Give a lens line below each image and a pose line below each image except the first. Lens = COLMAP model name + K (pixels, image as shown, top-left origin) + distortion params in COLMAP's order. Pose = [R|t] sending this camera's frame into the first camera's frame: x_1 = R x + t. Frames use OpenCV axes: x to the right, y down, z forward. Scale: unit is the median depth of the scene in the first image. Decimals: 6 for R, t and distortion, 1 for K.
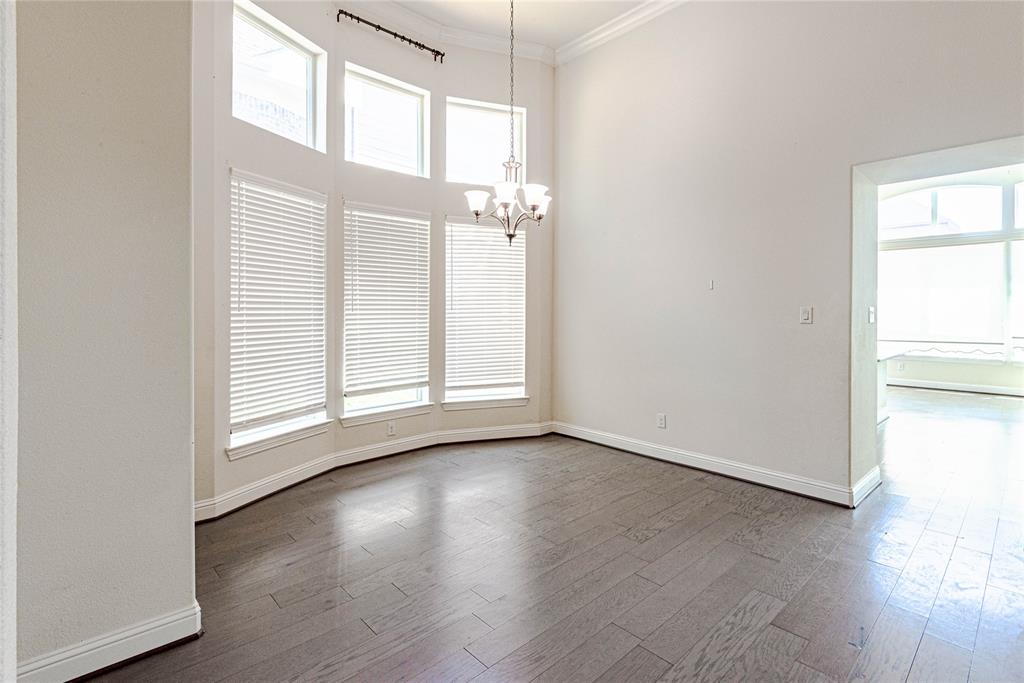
lens RADIAL K [[476.4, 0, 513.6], [0, 476.4, 340.0], [0, 0, 1]] dist [0.006347, -0.001443]
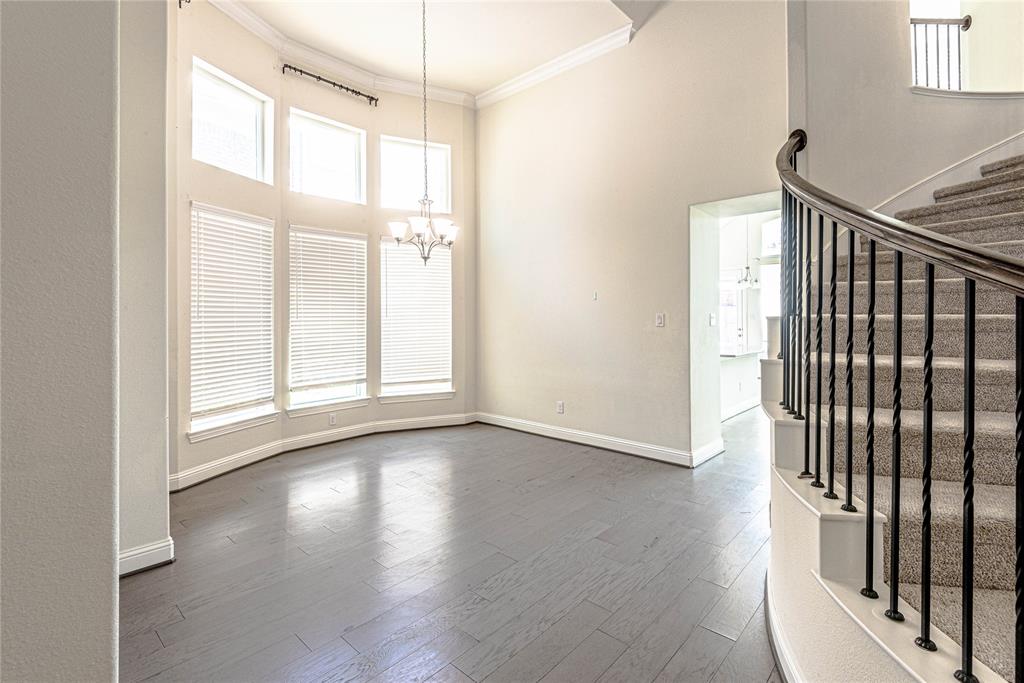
lens RADIAL K [[476.4, 0, 512.3], [0, 476.4, 340.9], [0, 0, 1]] dist [0.006347, -0.001443]
pose [[0.996882, -0.008046, 0.078495, 0.103119], [0.008816, 0.999916, -0.009477, 0.011355], [-0.078412, 0.010140, 0.996869, -0.225111]]
